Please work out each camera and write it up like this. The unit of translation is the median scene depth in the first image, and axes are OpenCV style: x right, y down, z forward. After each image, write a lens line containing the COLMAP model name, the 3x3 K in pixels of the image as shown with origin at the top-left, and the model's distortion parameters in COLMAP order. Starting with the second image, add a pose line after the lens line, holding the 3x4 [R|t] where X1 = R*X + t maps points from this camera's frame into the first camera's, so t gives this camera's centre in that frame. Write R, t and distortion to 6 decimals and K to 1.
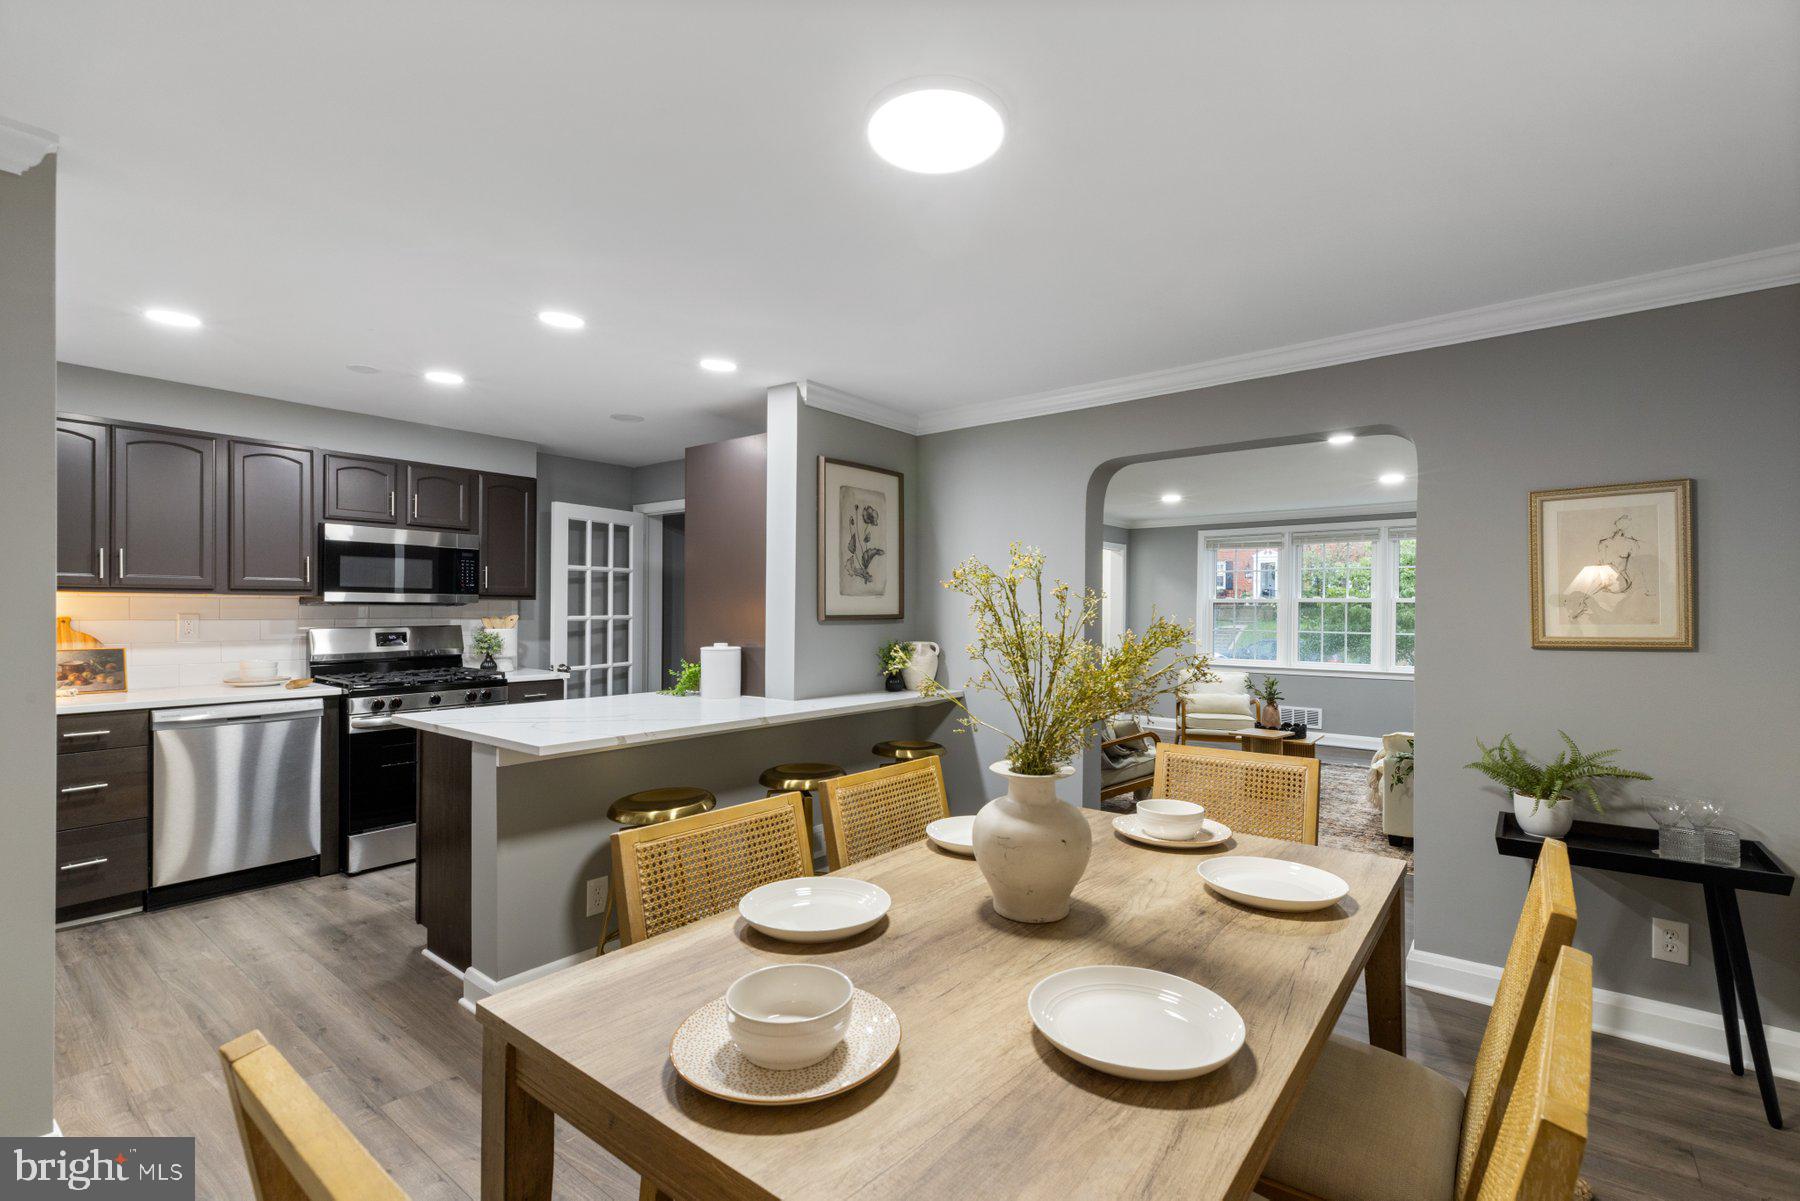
lens RADIAL K [[813.8, 0, 904.9], [0, 813.8, 606.9], [0, 0, 1]] dist [-0.005099, -0.000776]
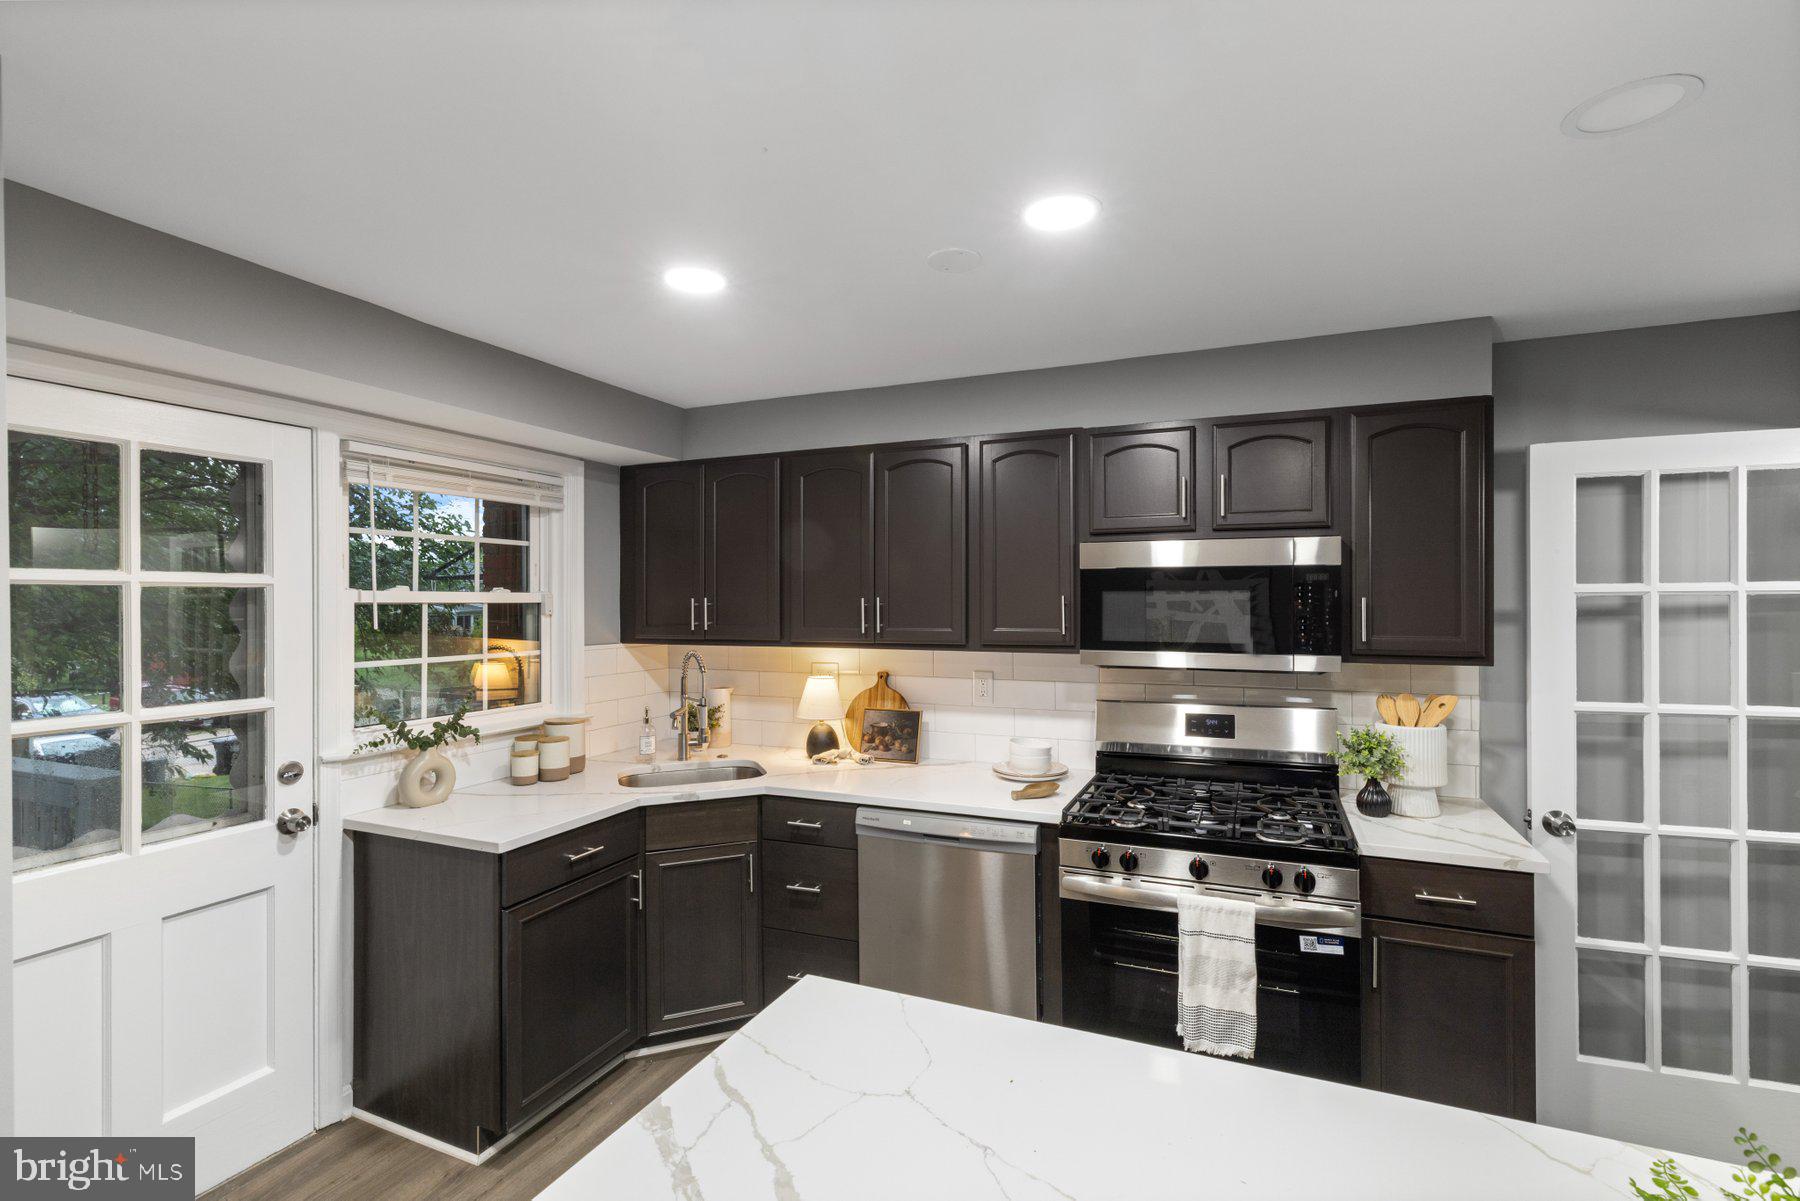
lens RADIAL K [[813.8, 0, 912.1], [0, 813.8, 602.2], [0, 0, 1]] dist [-0.005099, -0.000776]
pose [[0.273076, -0.005697, -0.961976, -0.130133], [0.013603, 0.999905, -0.002061, -0.056062], [0.961896, -0.012523, 0.273127, 0.688341]]
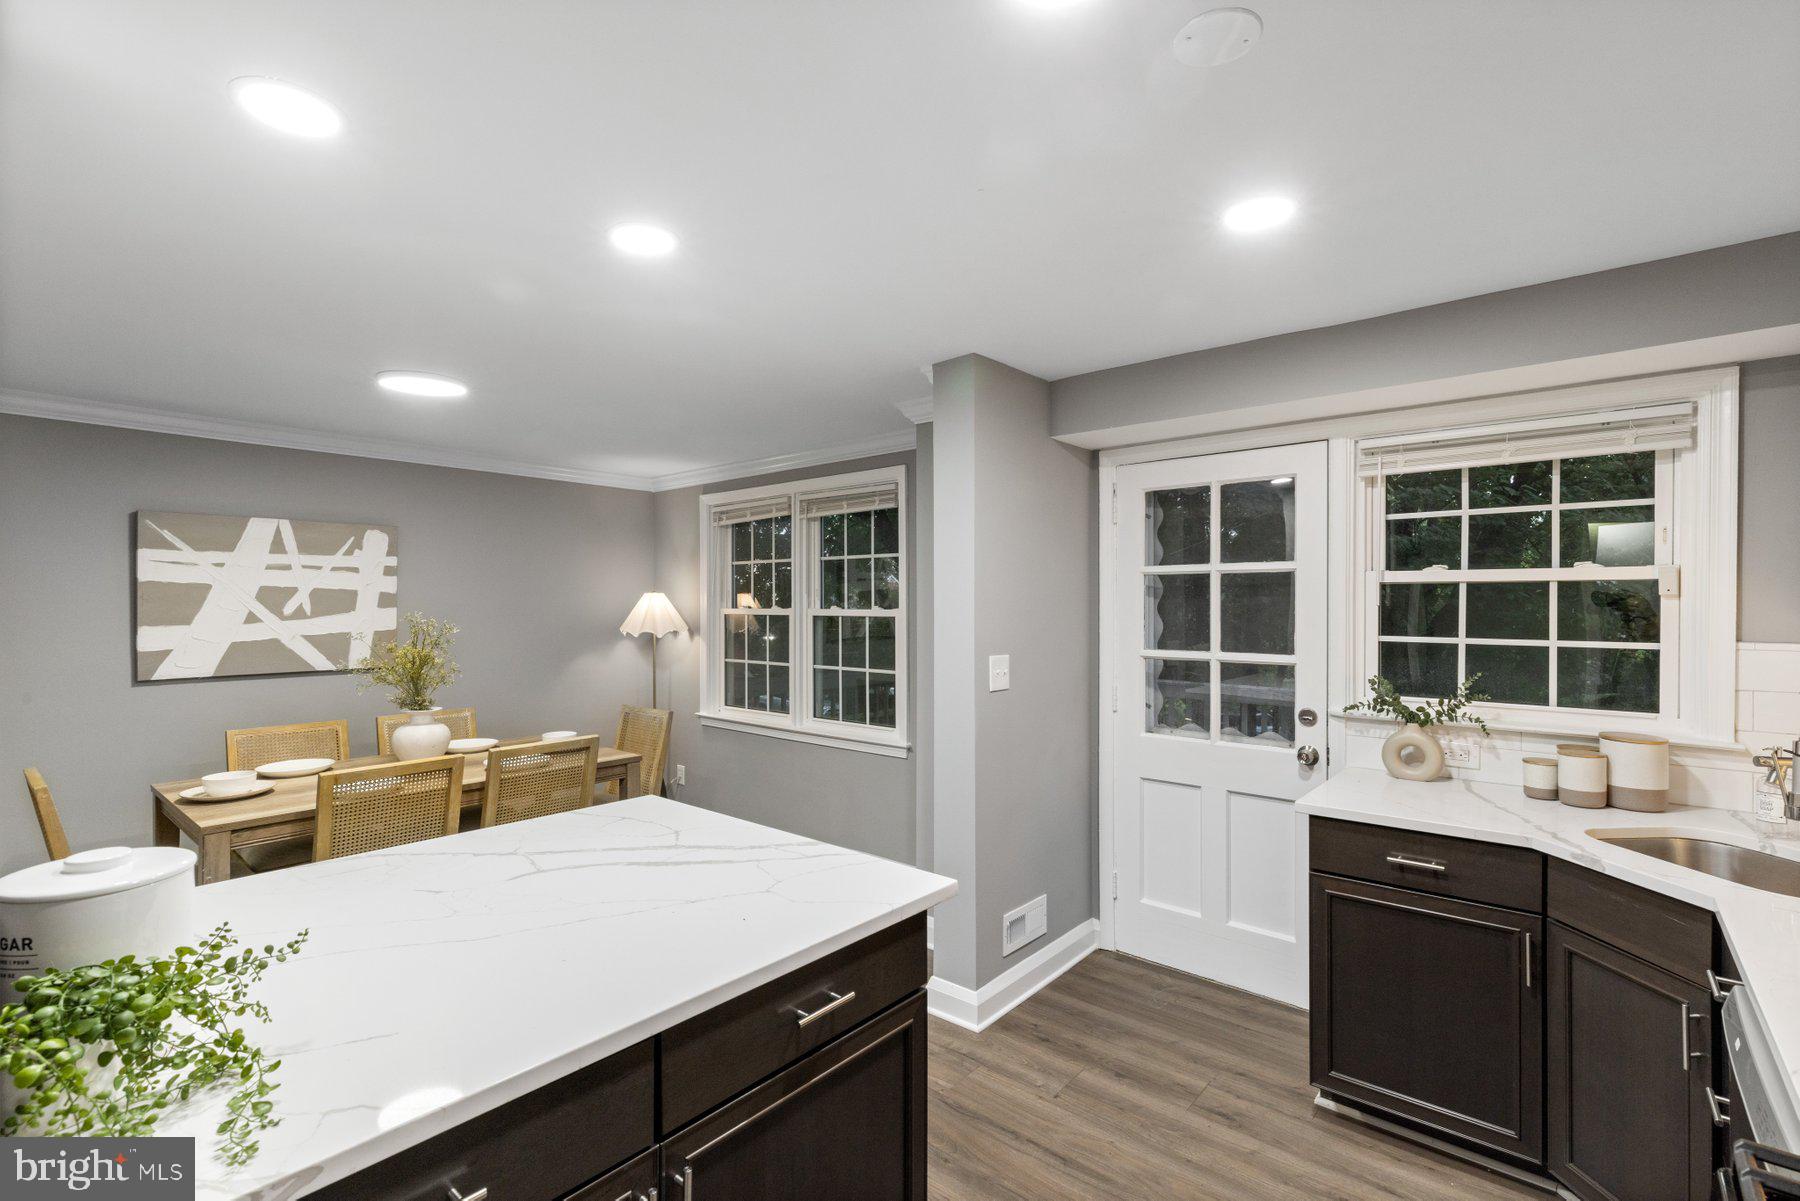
lens RADIAL K [[813.8, 0, 905.7], [0, 813.8, 602.9], [0, 0, 1]] dist [-0.005099, -0.000776]
pose [[-0.999186, -0.003312, 0.040204, -0.587022], [-0.003466, 0.999987, -0.003745, -0.036004], [-0.040191, -0.003881, -0.999184, 1.325422]]
